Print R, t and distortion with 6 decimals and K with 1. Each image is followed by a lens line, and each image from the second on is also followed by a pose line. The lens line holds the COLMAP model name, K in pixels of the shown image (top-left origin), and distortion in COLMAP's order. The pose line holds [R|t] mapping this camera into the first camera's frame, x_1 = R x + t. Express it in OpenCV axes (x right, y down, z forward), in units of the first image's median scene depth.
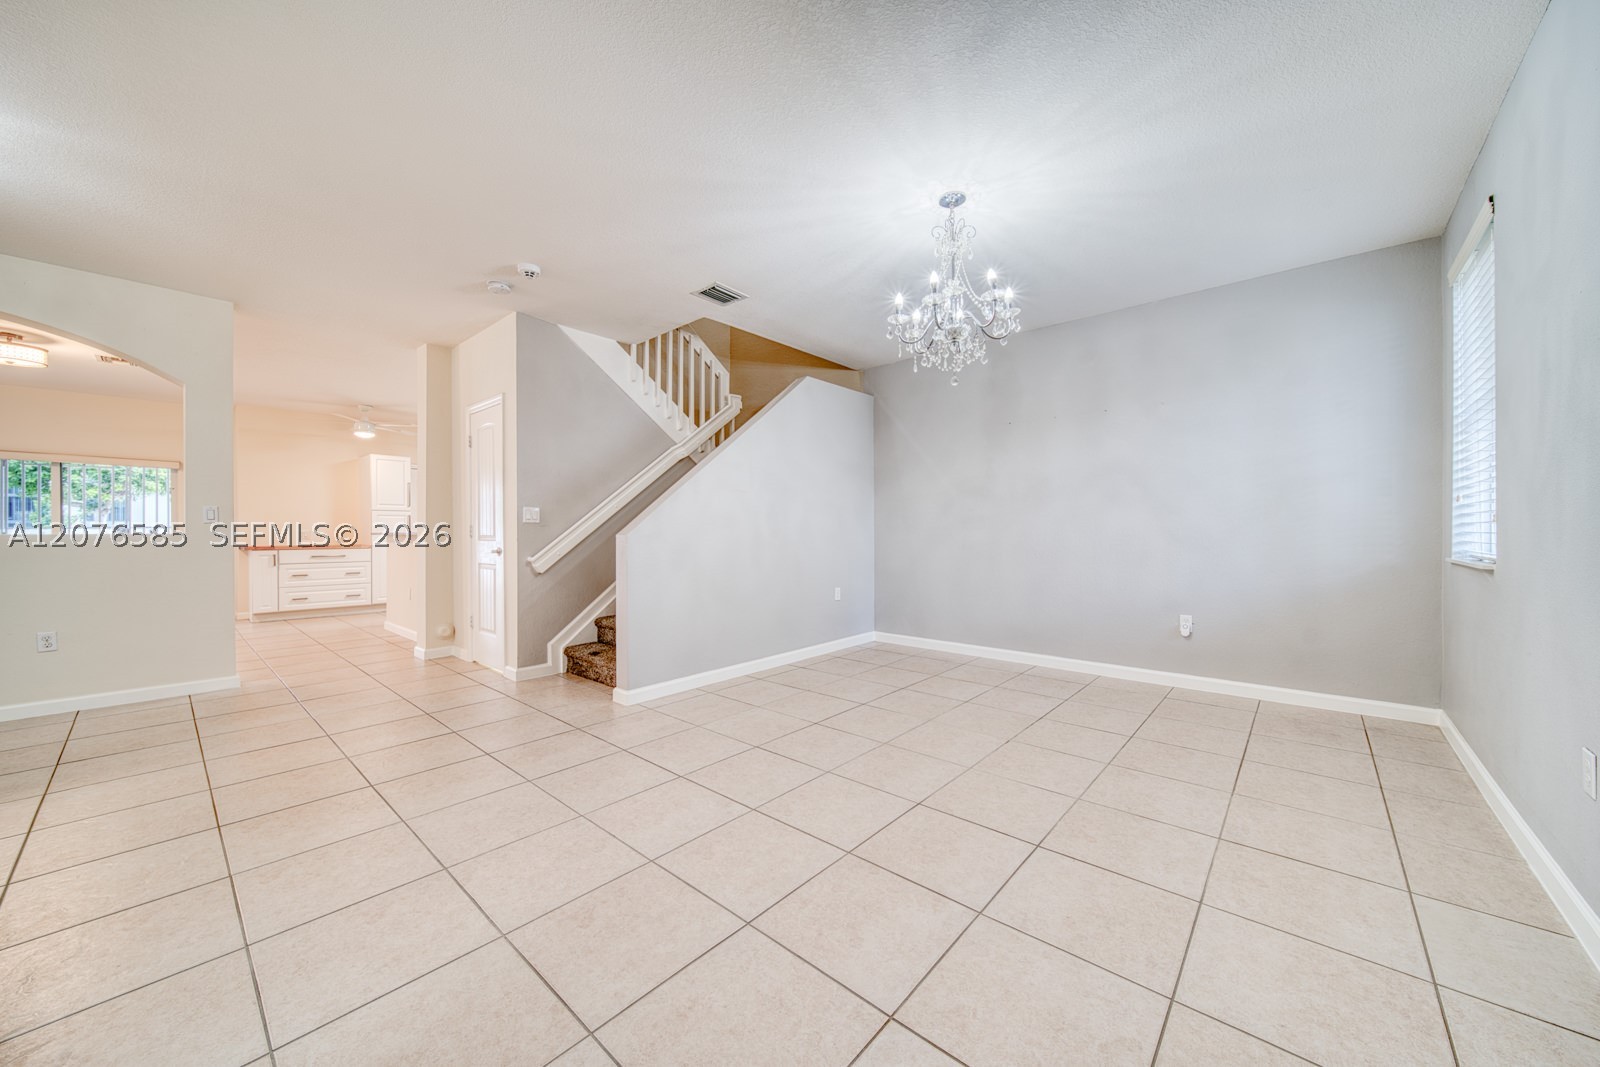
lens RADIAL K [[580.8, 0, 799.5], [0, 580.8, 531.0], [0, 0, 1]] dist [-0.000194, -0.000808]
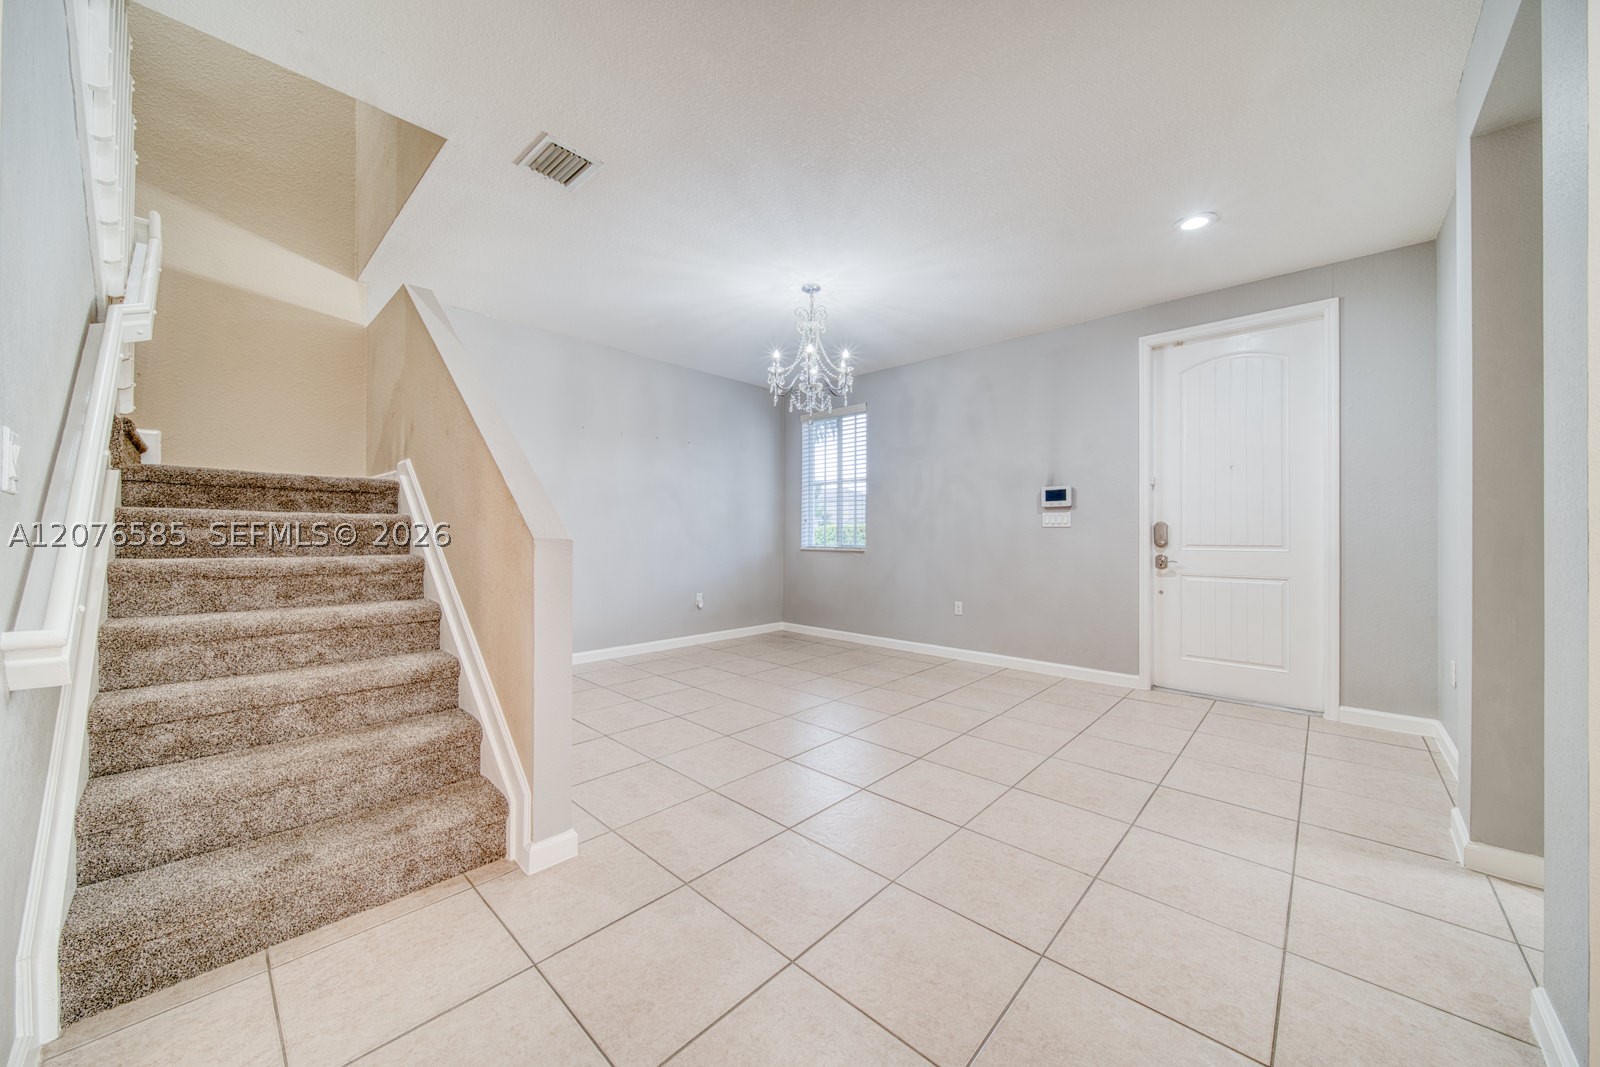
lens RADIAL K [[580.8, 0, 805.3], [0, 580.8, 540.3], [0, 0, 1]] dist [-0.000194, -0.000808]
pose [[0.006863, -0.007460, 0.999949, -0.848667], [-0.002515, 0.999969, 0.007477, 0.000964], [-0.999973, -0.002566, 0.006844, 0.791045]]
